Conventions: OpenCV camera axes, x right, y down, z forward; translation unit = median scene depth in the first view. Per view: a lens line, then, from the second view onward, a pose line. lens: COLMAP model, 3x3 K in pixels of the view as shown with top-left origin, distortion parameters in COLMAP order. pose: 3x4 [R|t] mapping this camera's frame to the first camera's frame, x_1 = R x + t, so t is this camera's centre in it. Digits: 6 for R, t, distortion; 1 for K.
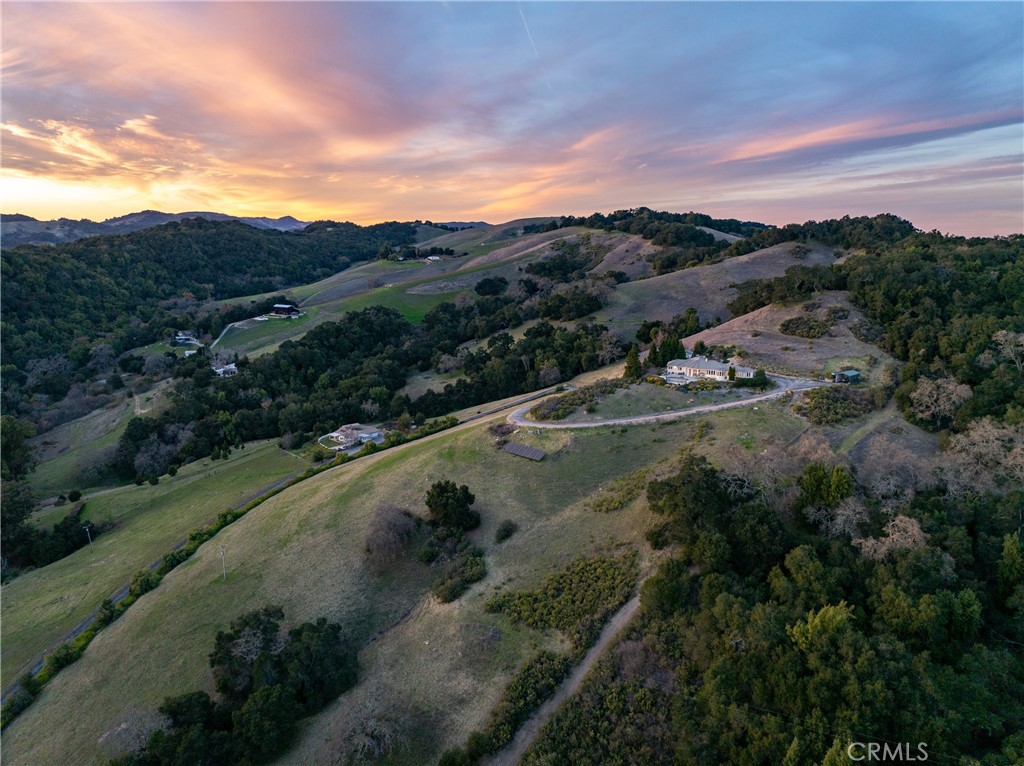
lens RADIAL K [[714.9, 0, 510.8], [0, 714.9, 382.6], [0, 0, 1]] dist [-0.039097, -0.007429]
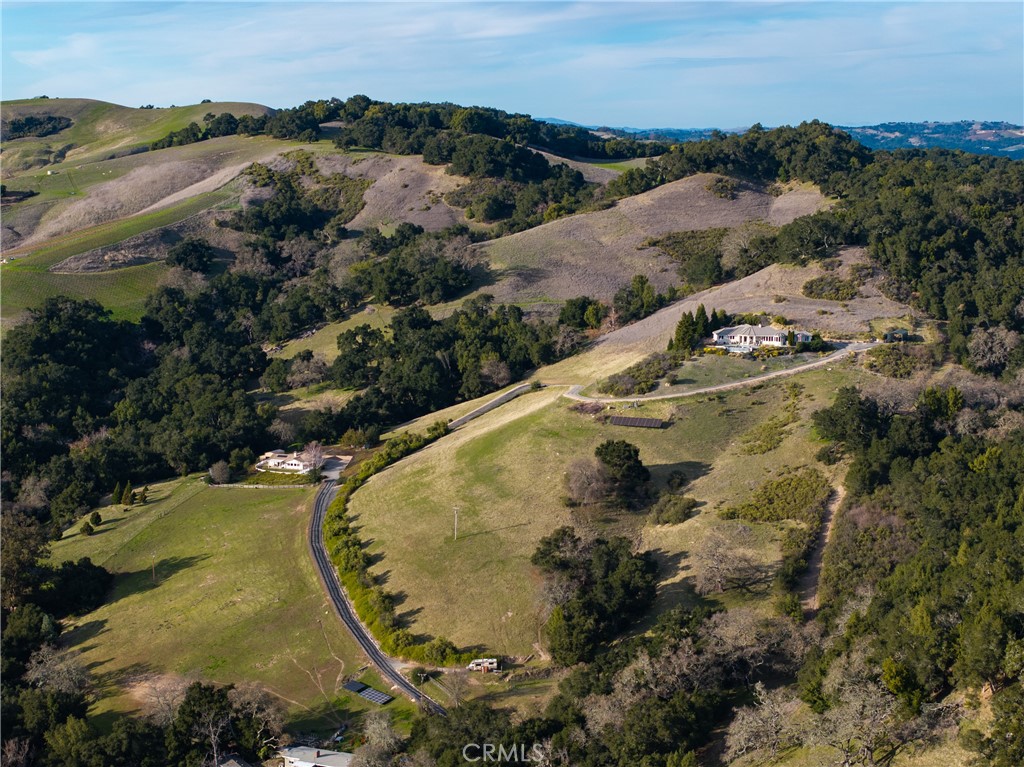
lens RADIAL K [[2089.0, 0, 512.1], [0, 2089.0, 383.8], [0, 0, 1]] dist [-0.077472, 0.000000]
pose [[0.911431, -0.052375, 0.408106, -1.010339], [0.080972, 0.995301, -0.053102, 0.144203], [-0.403407, 0.081444, 0.911389, -1.174095]]
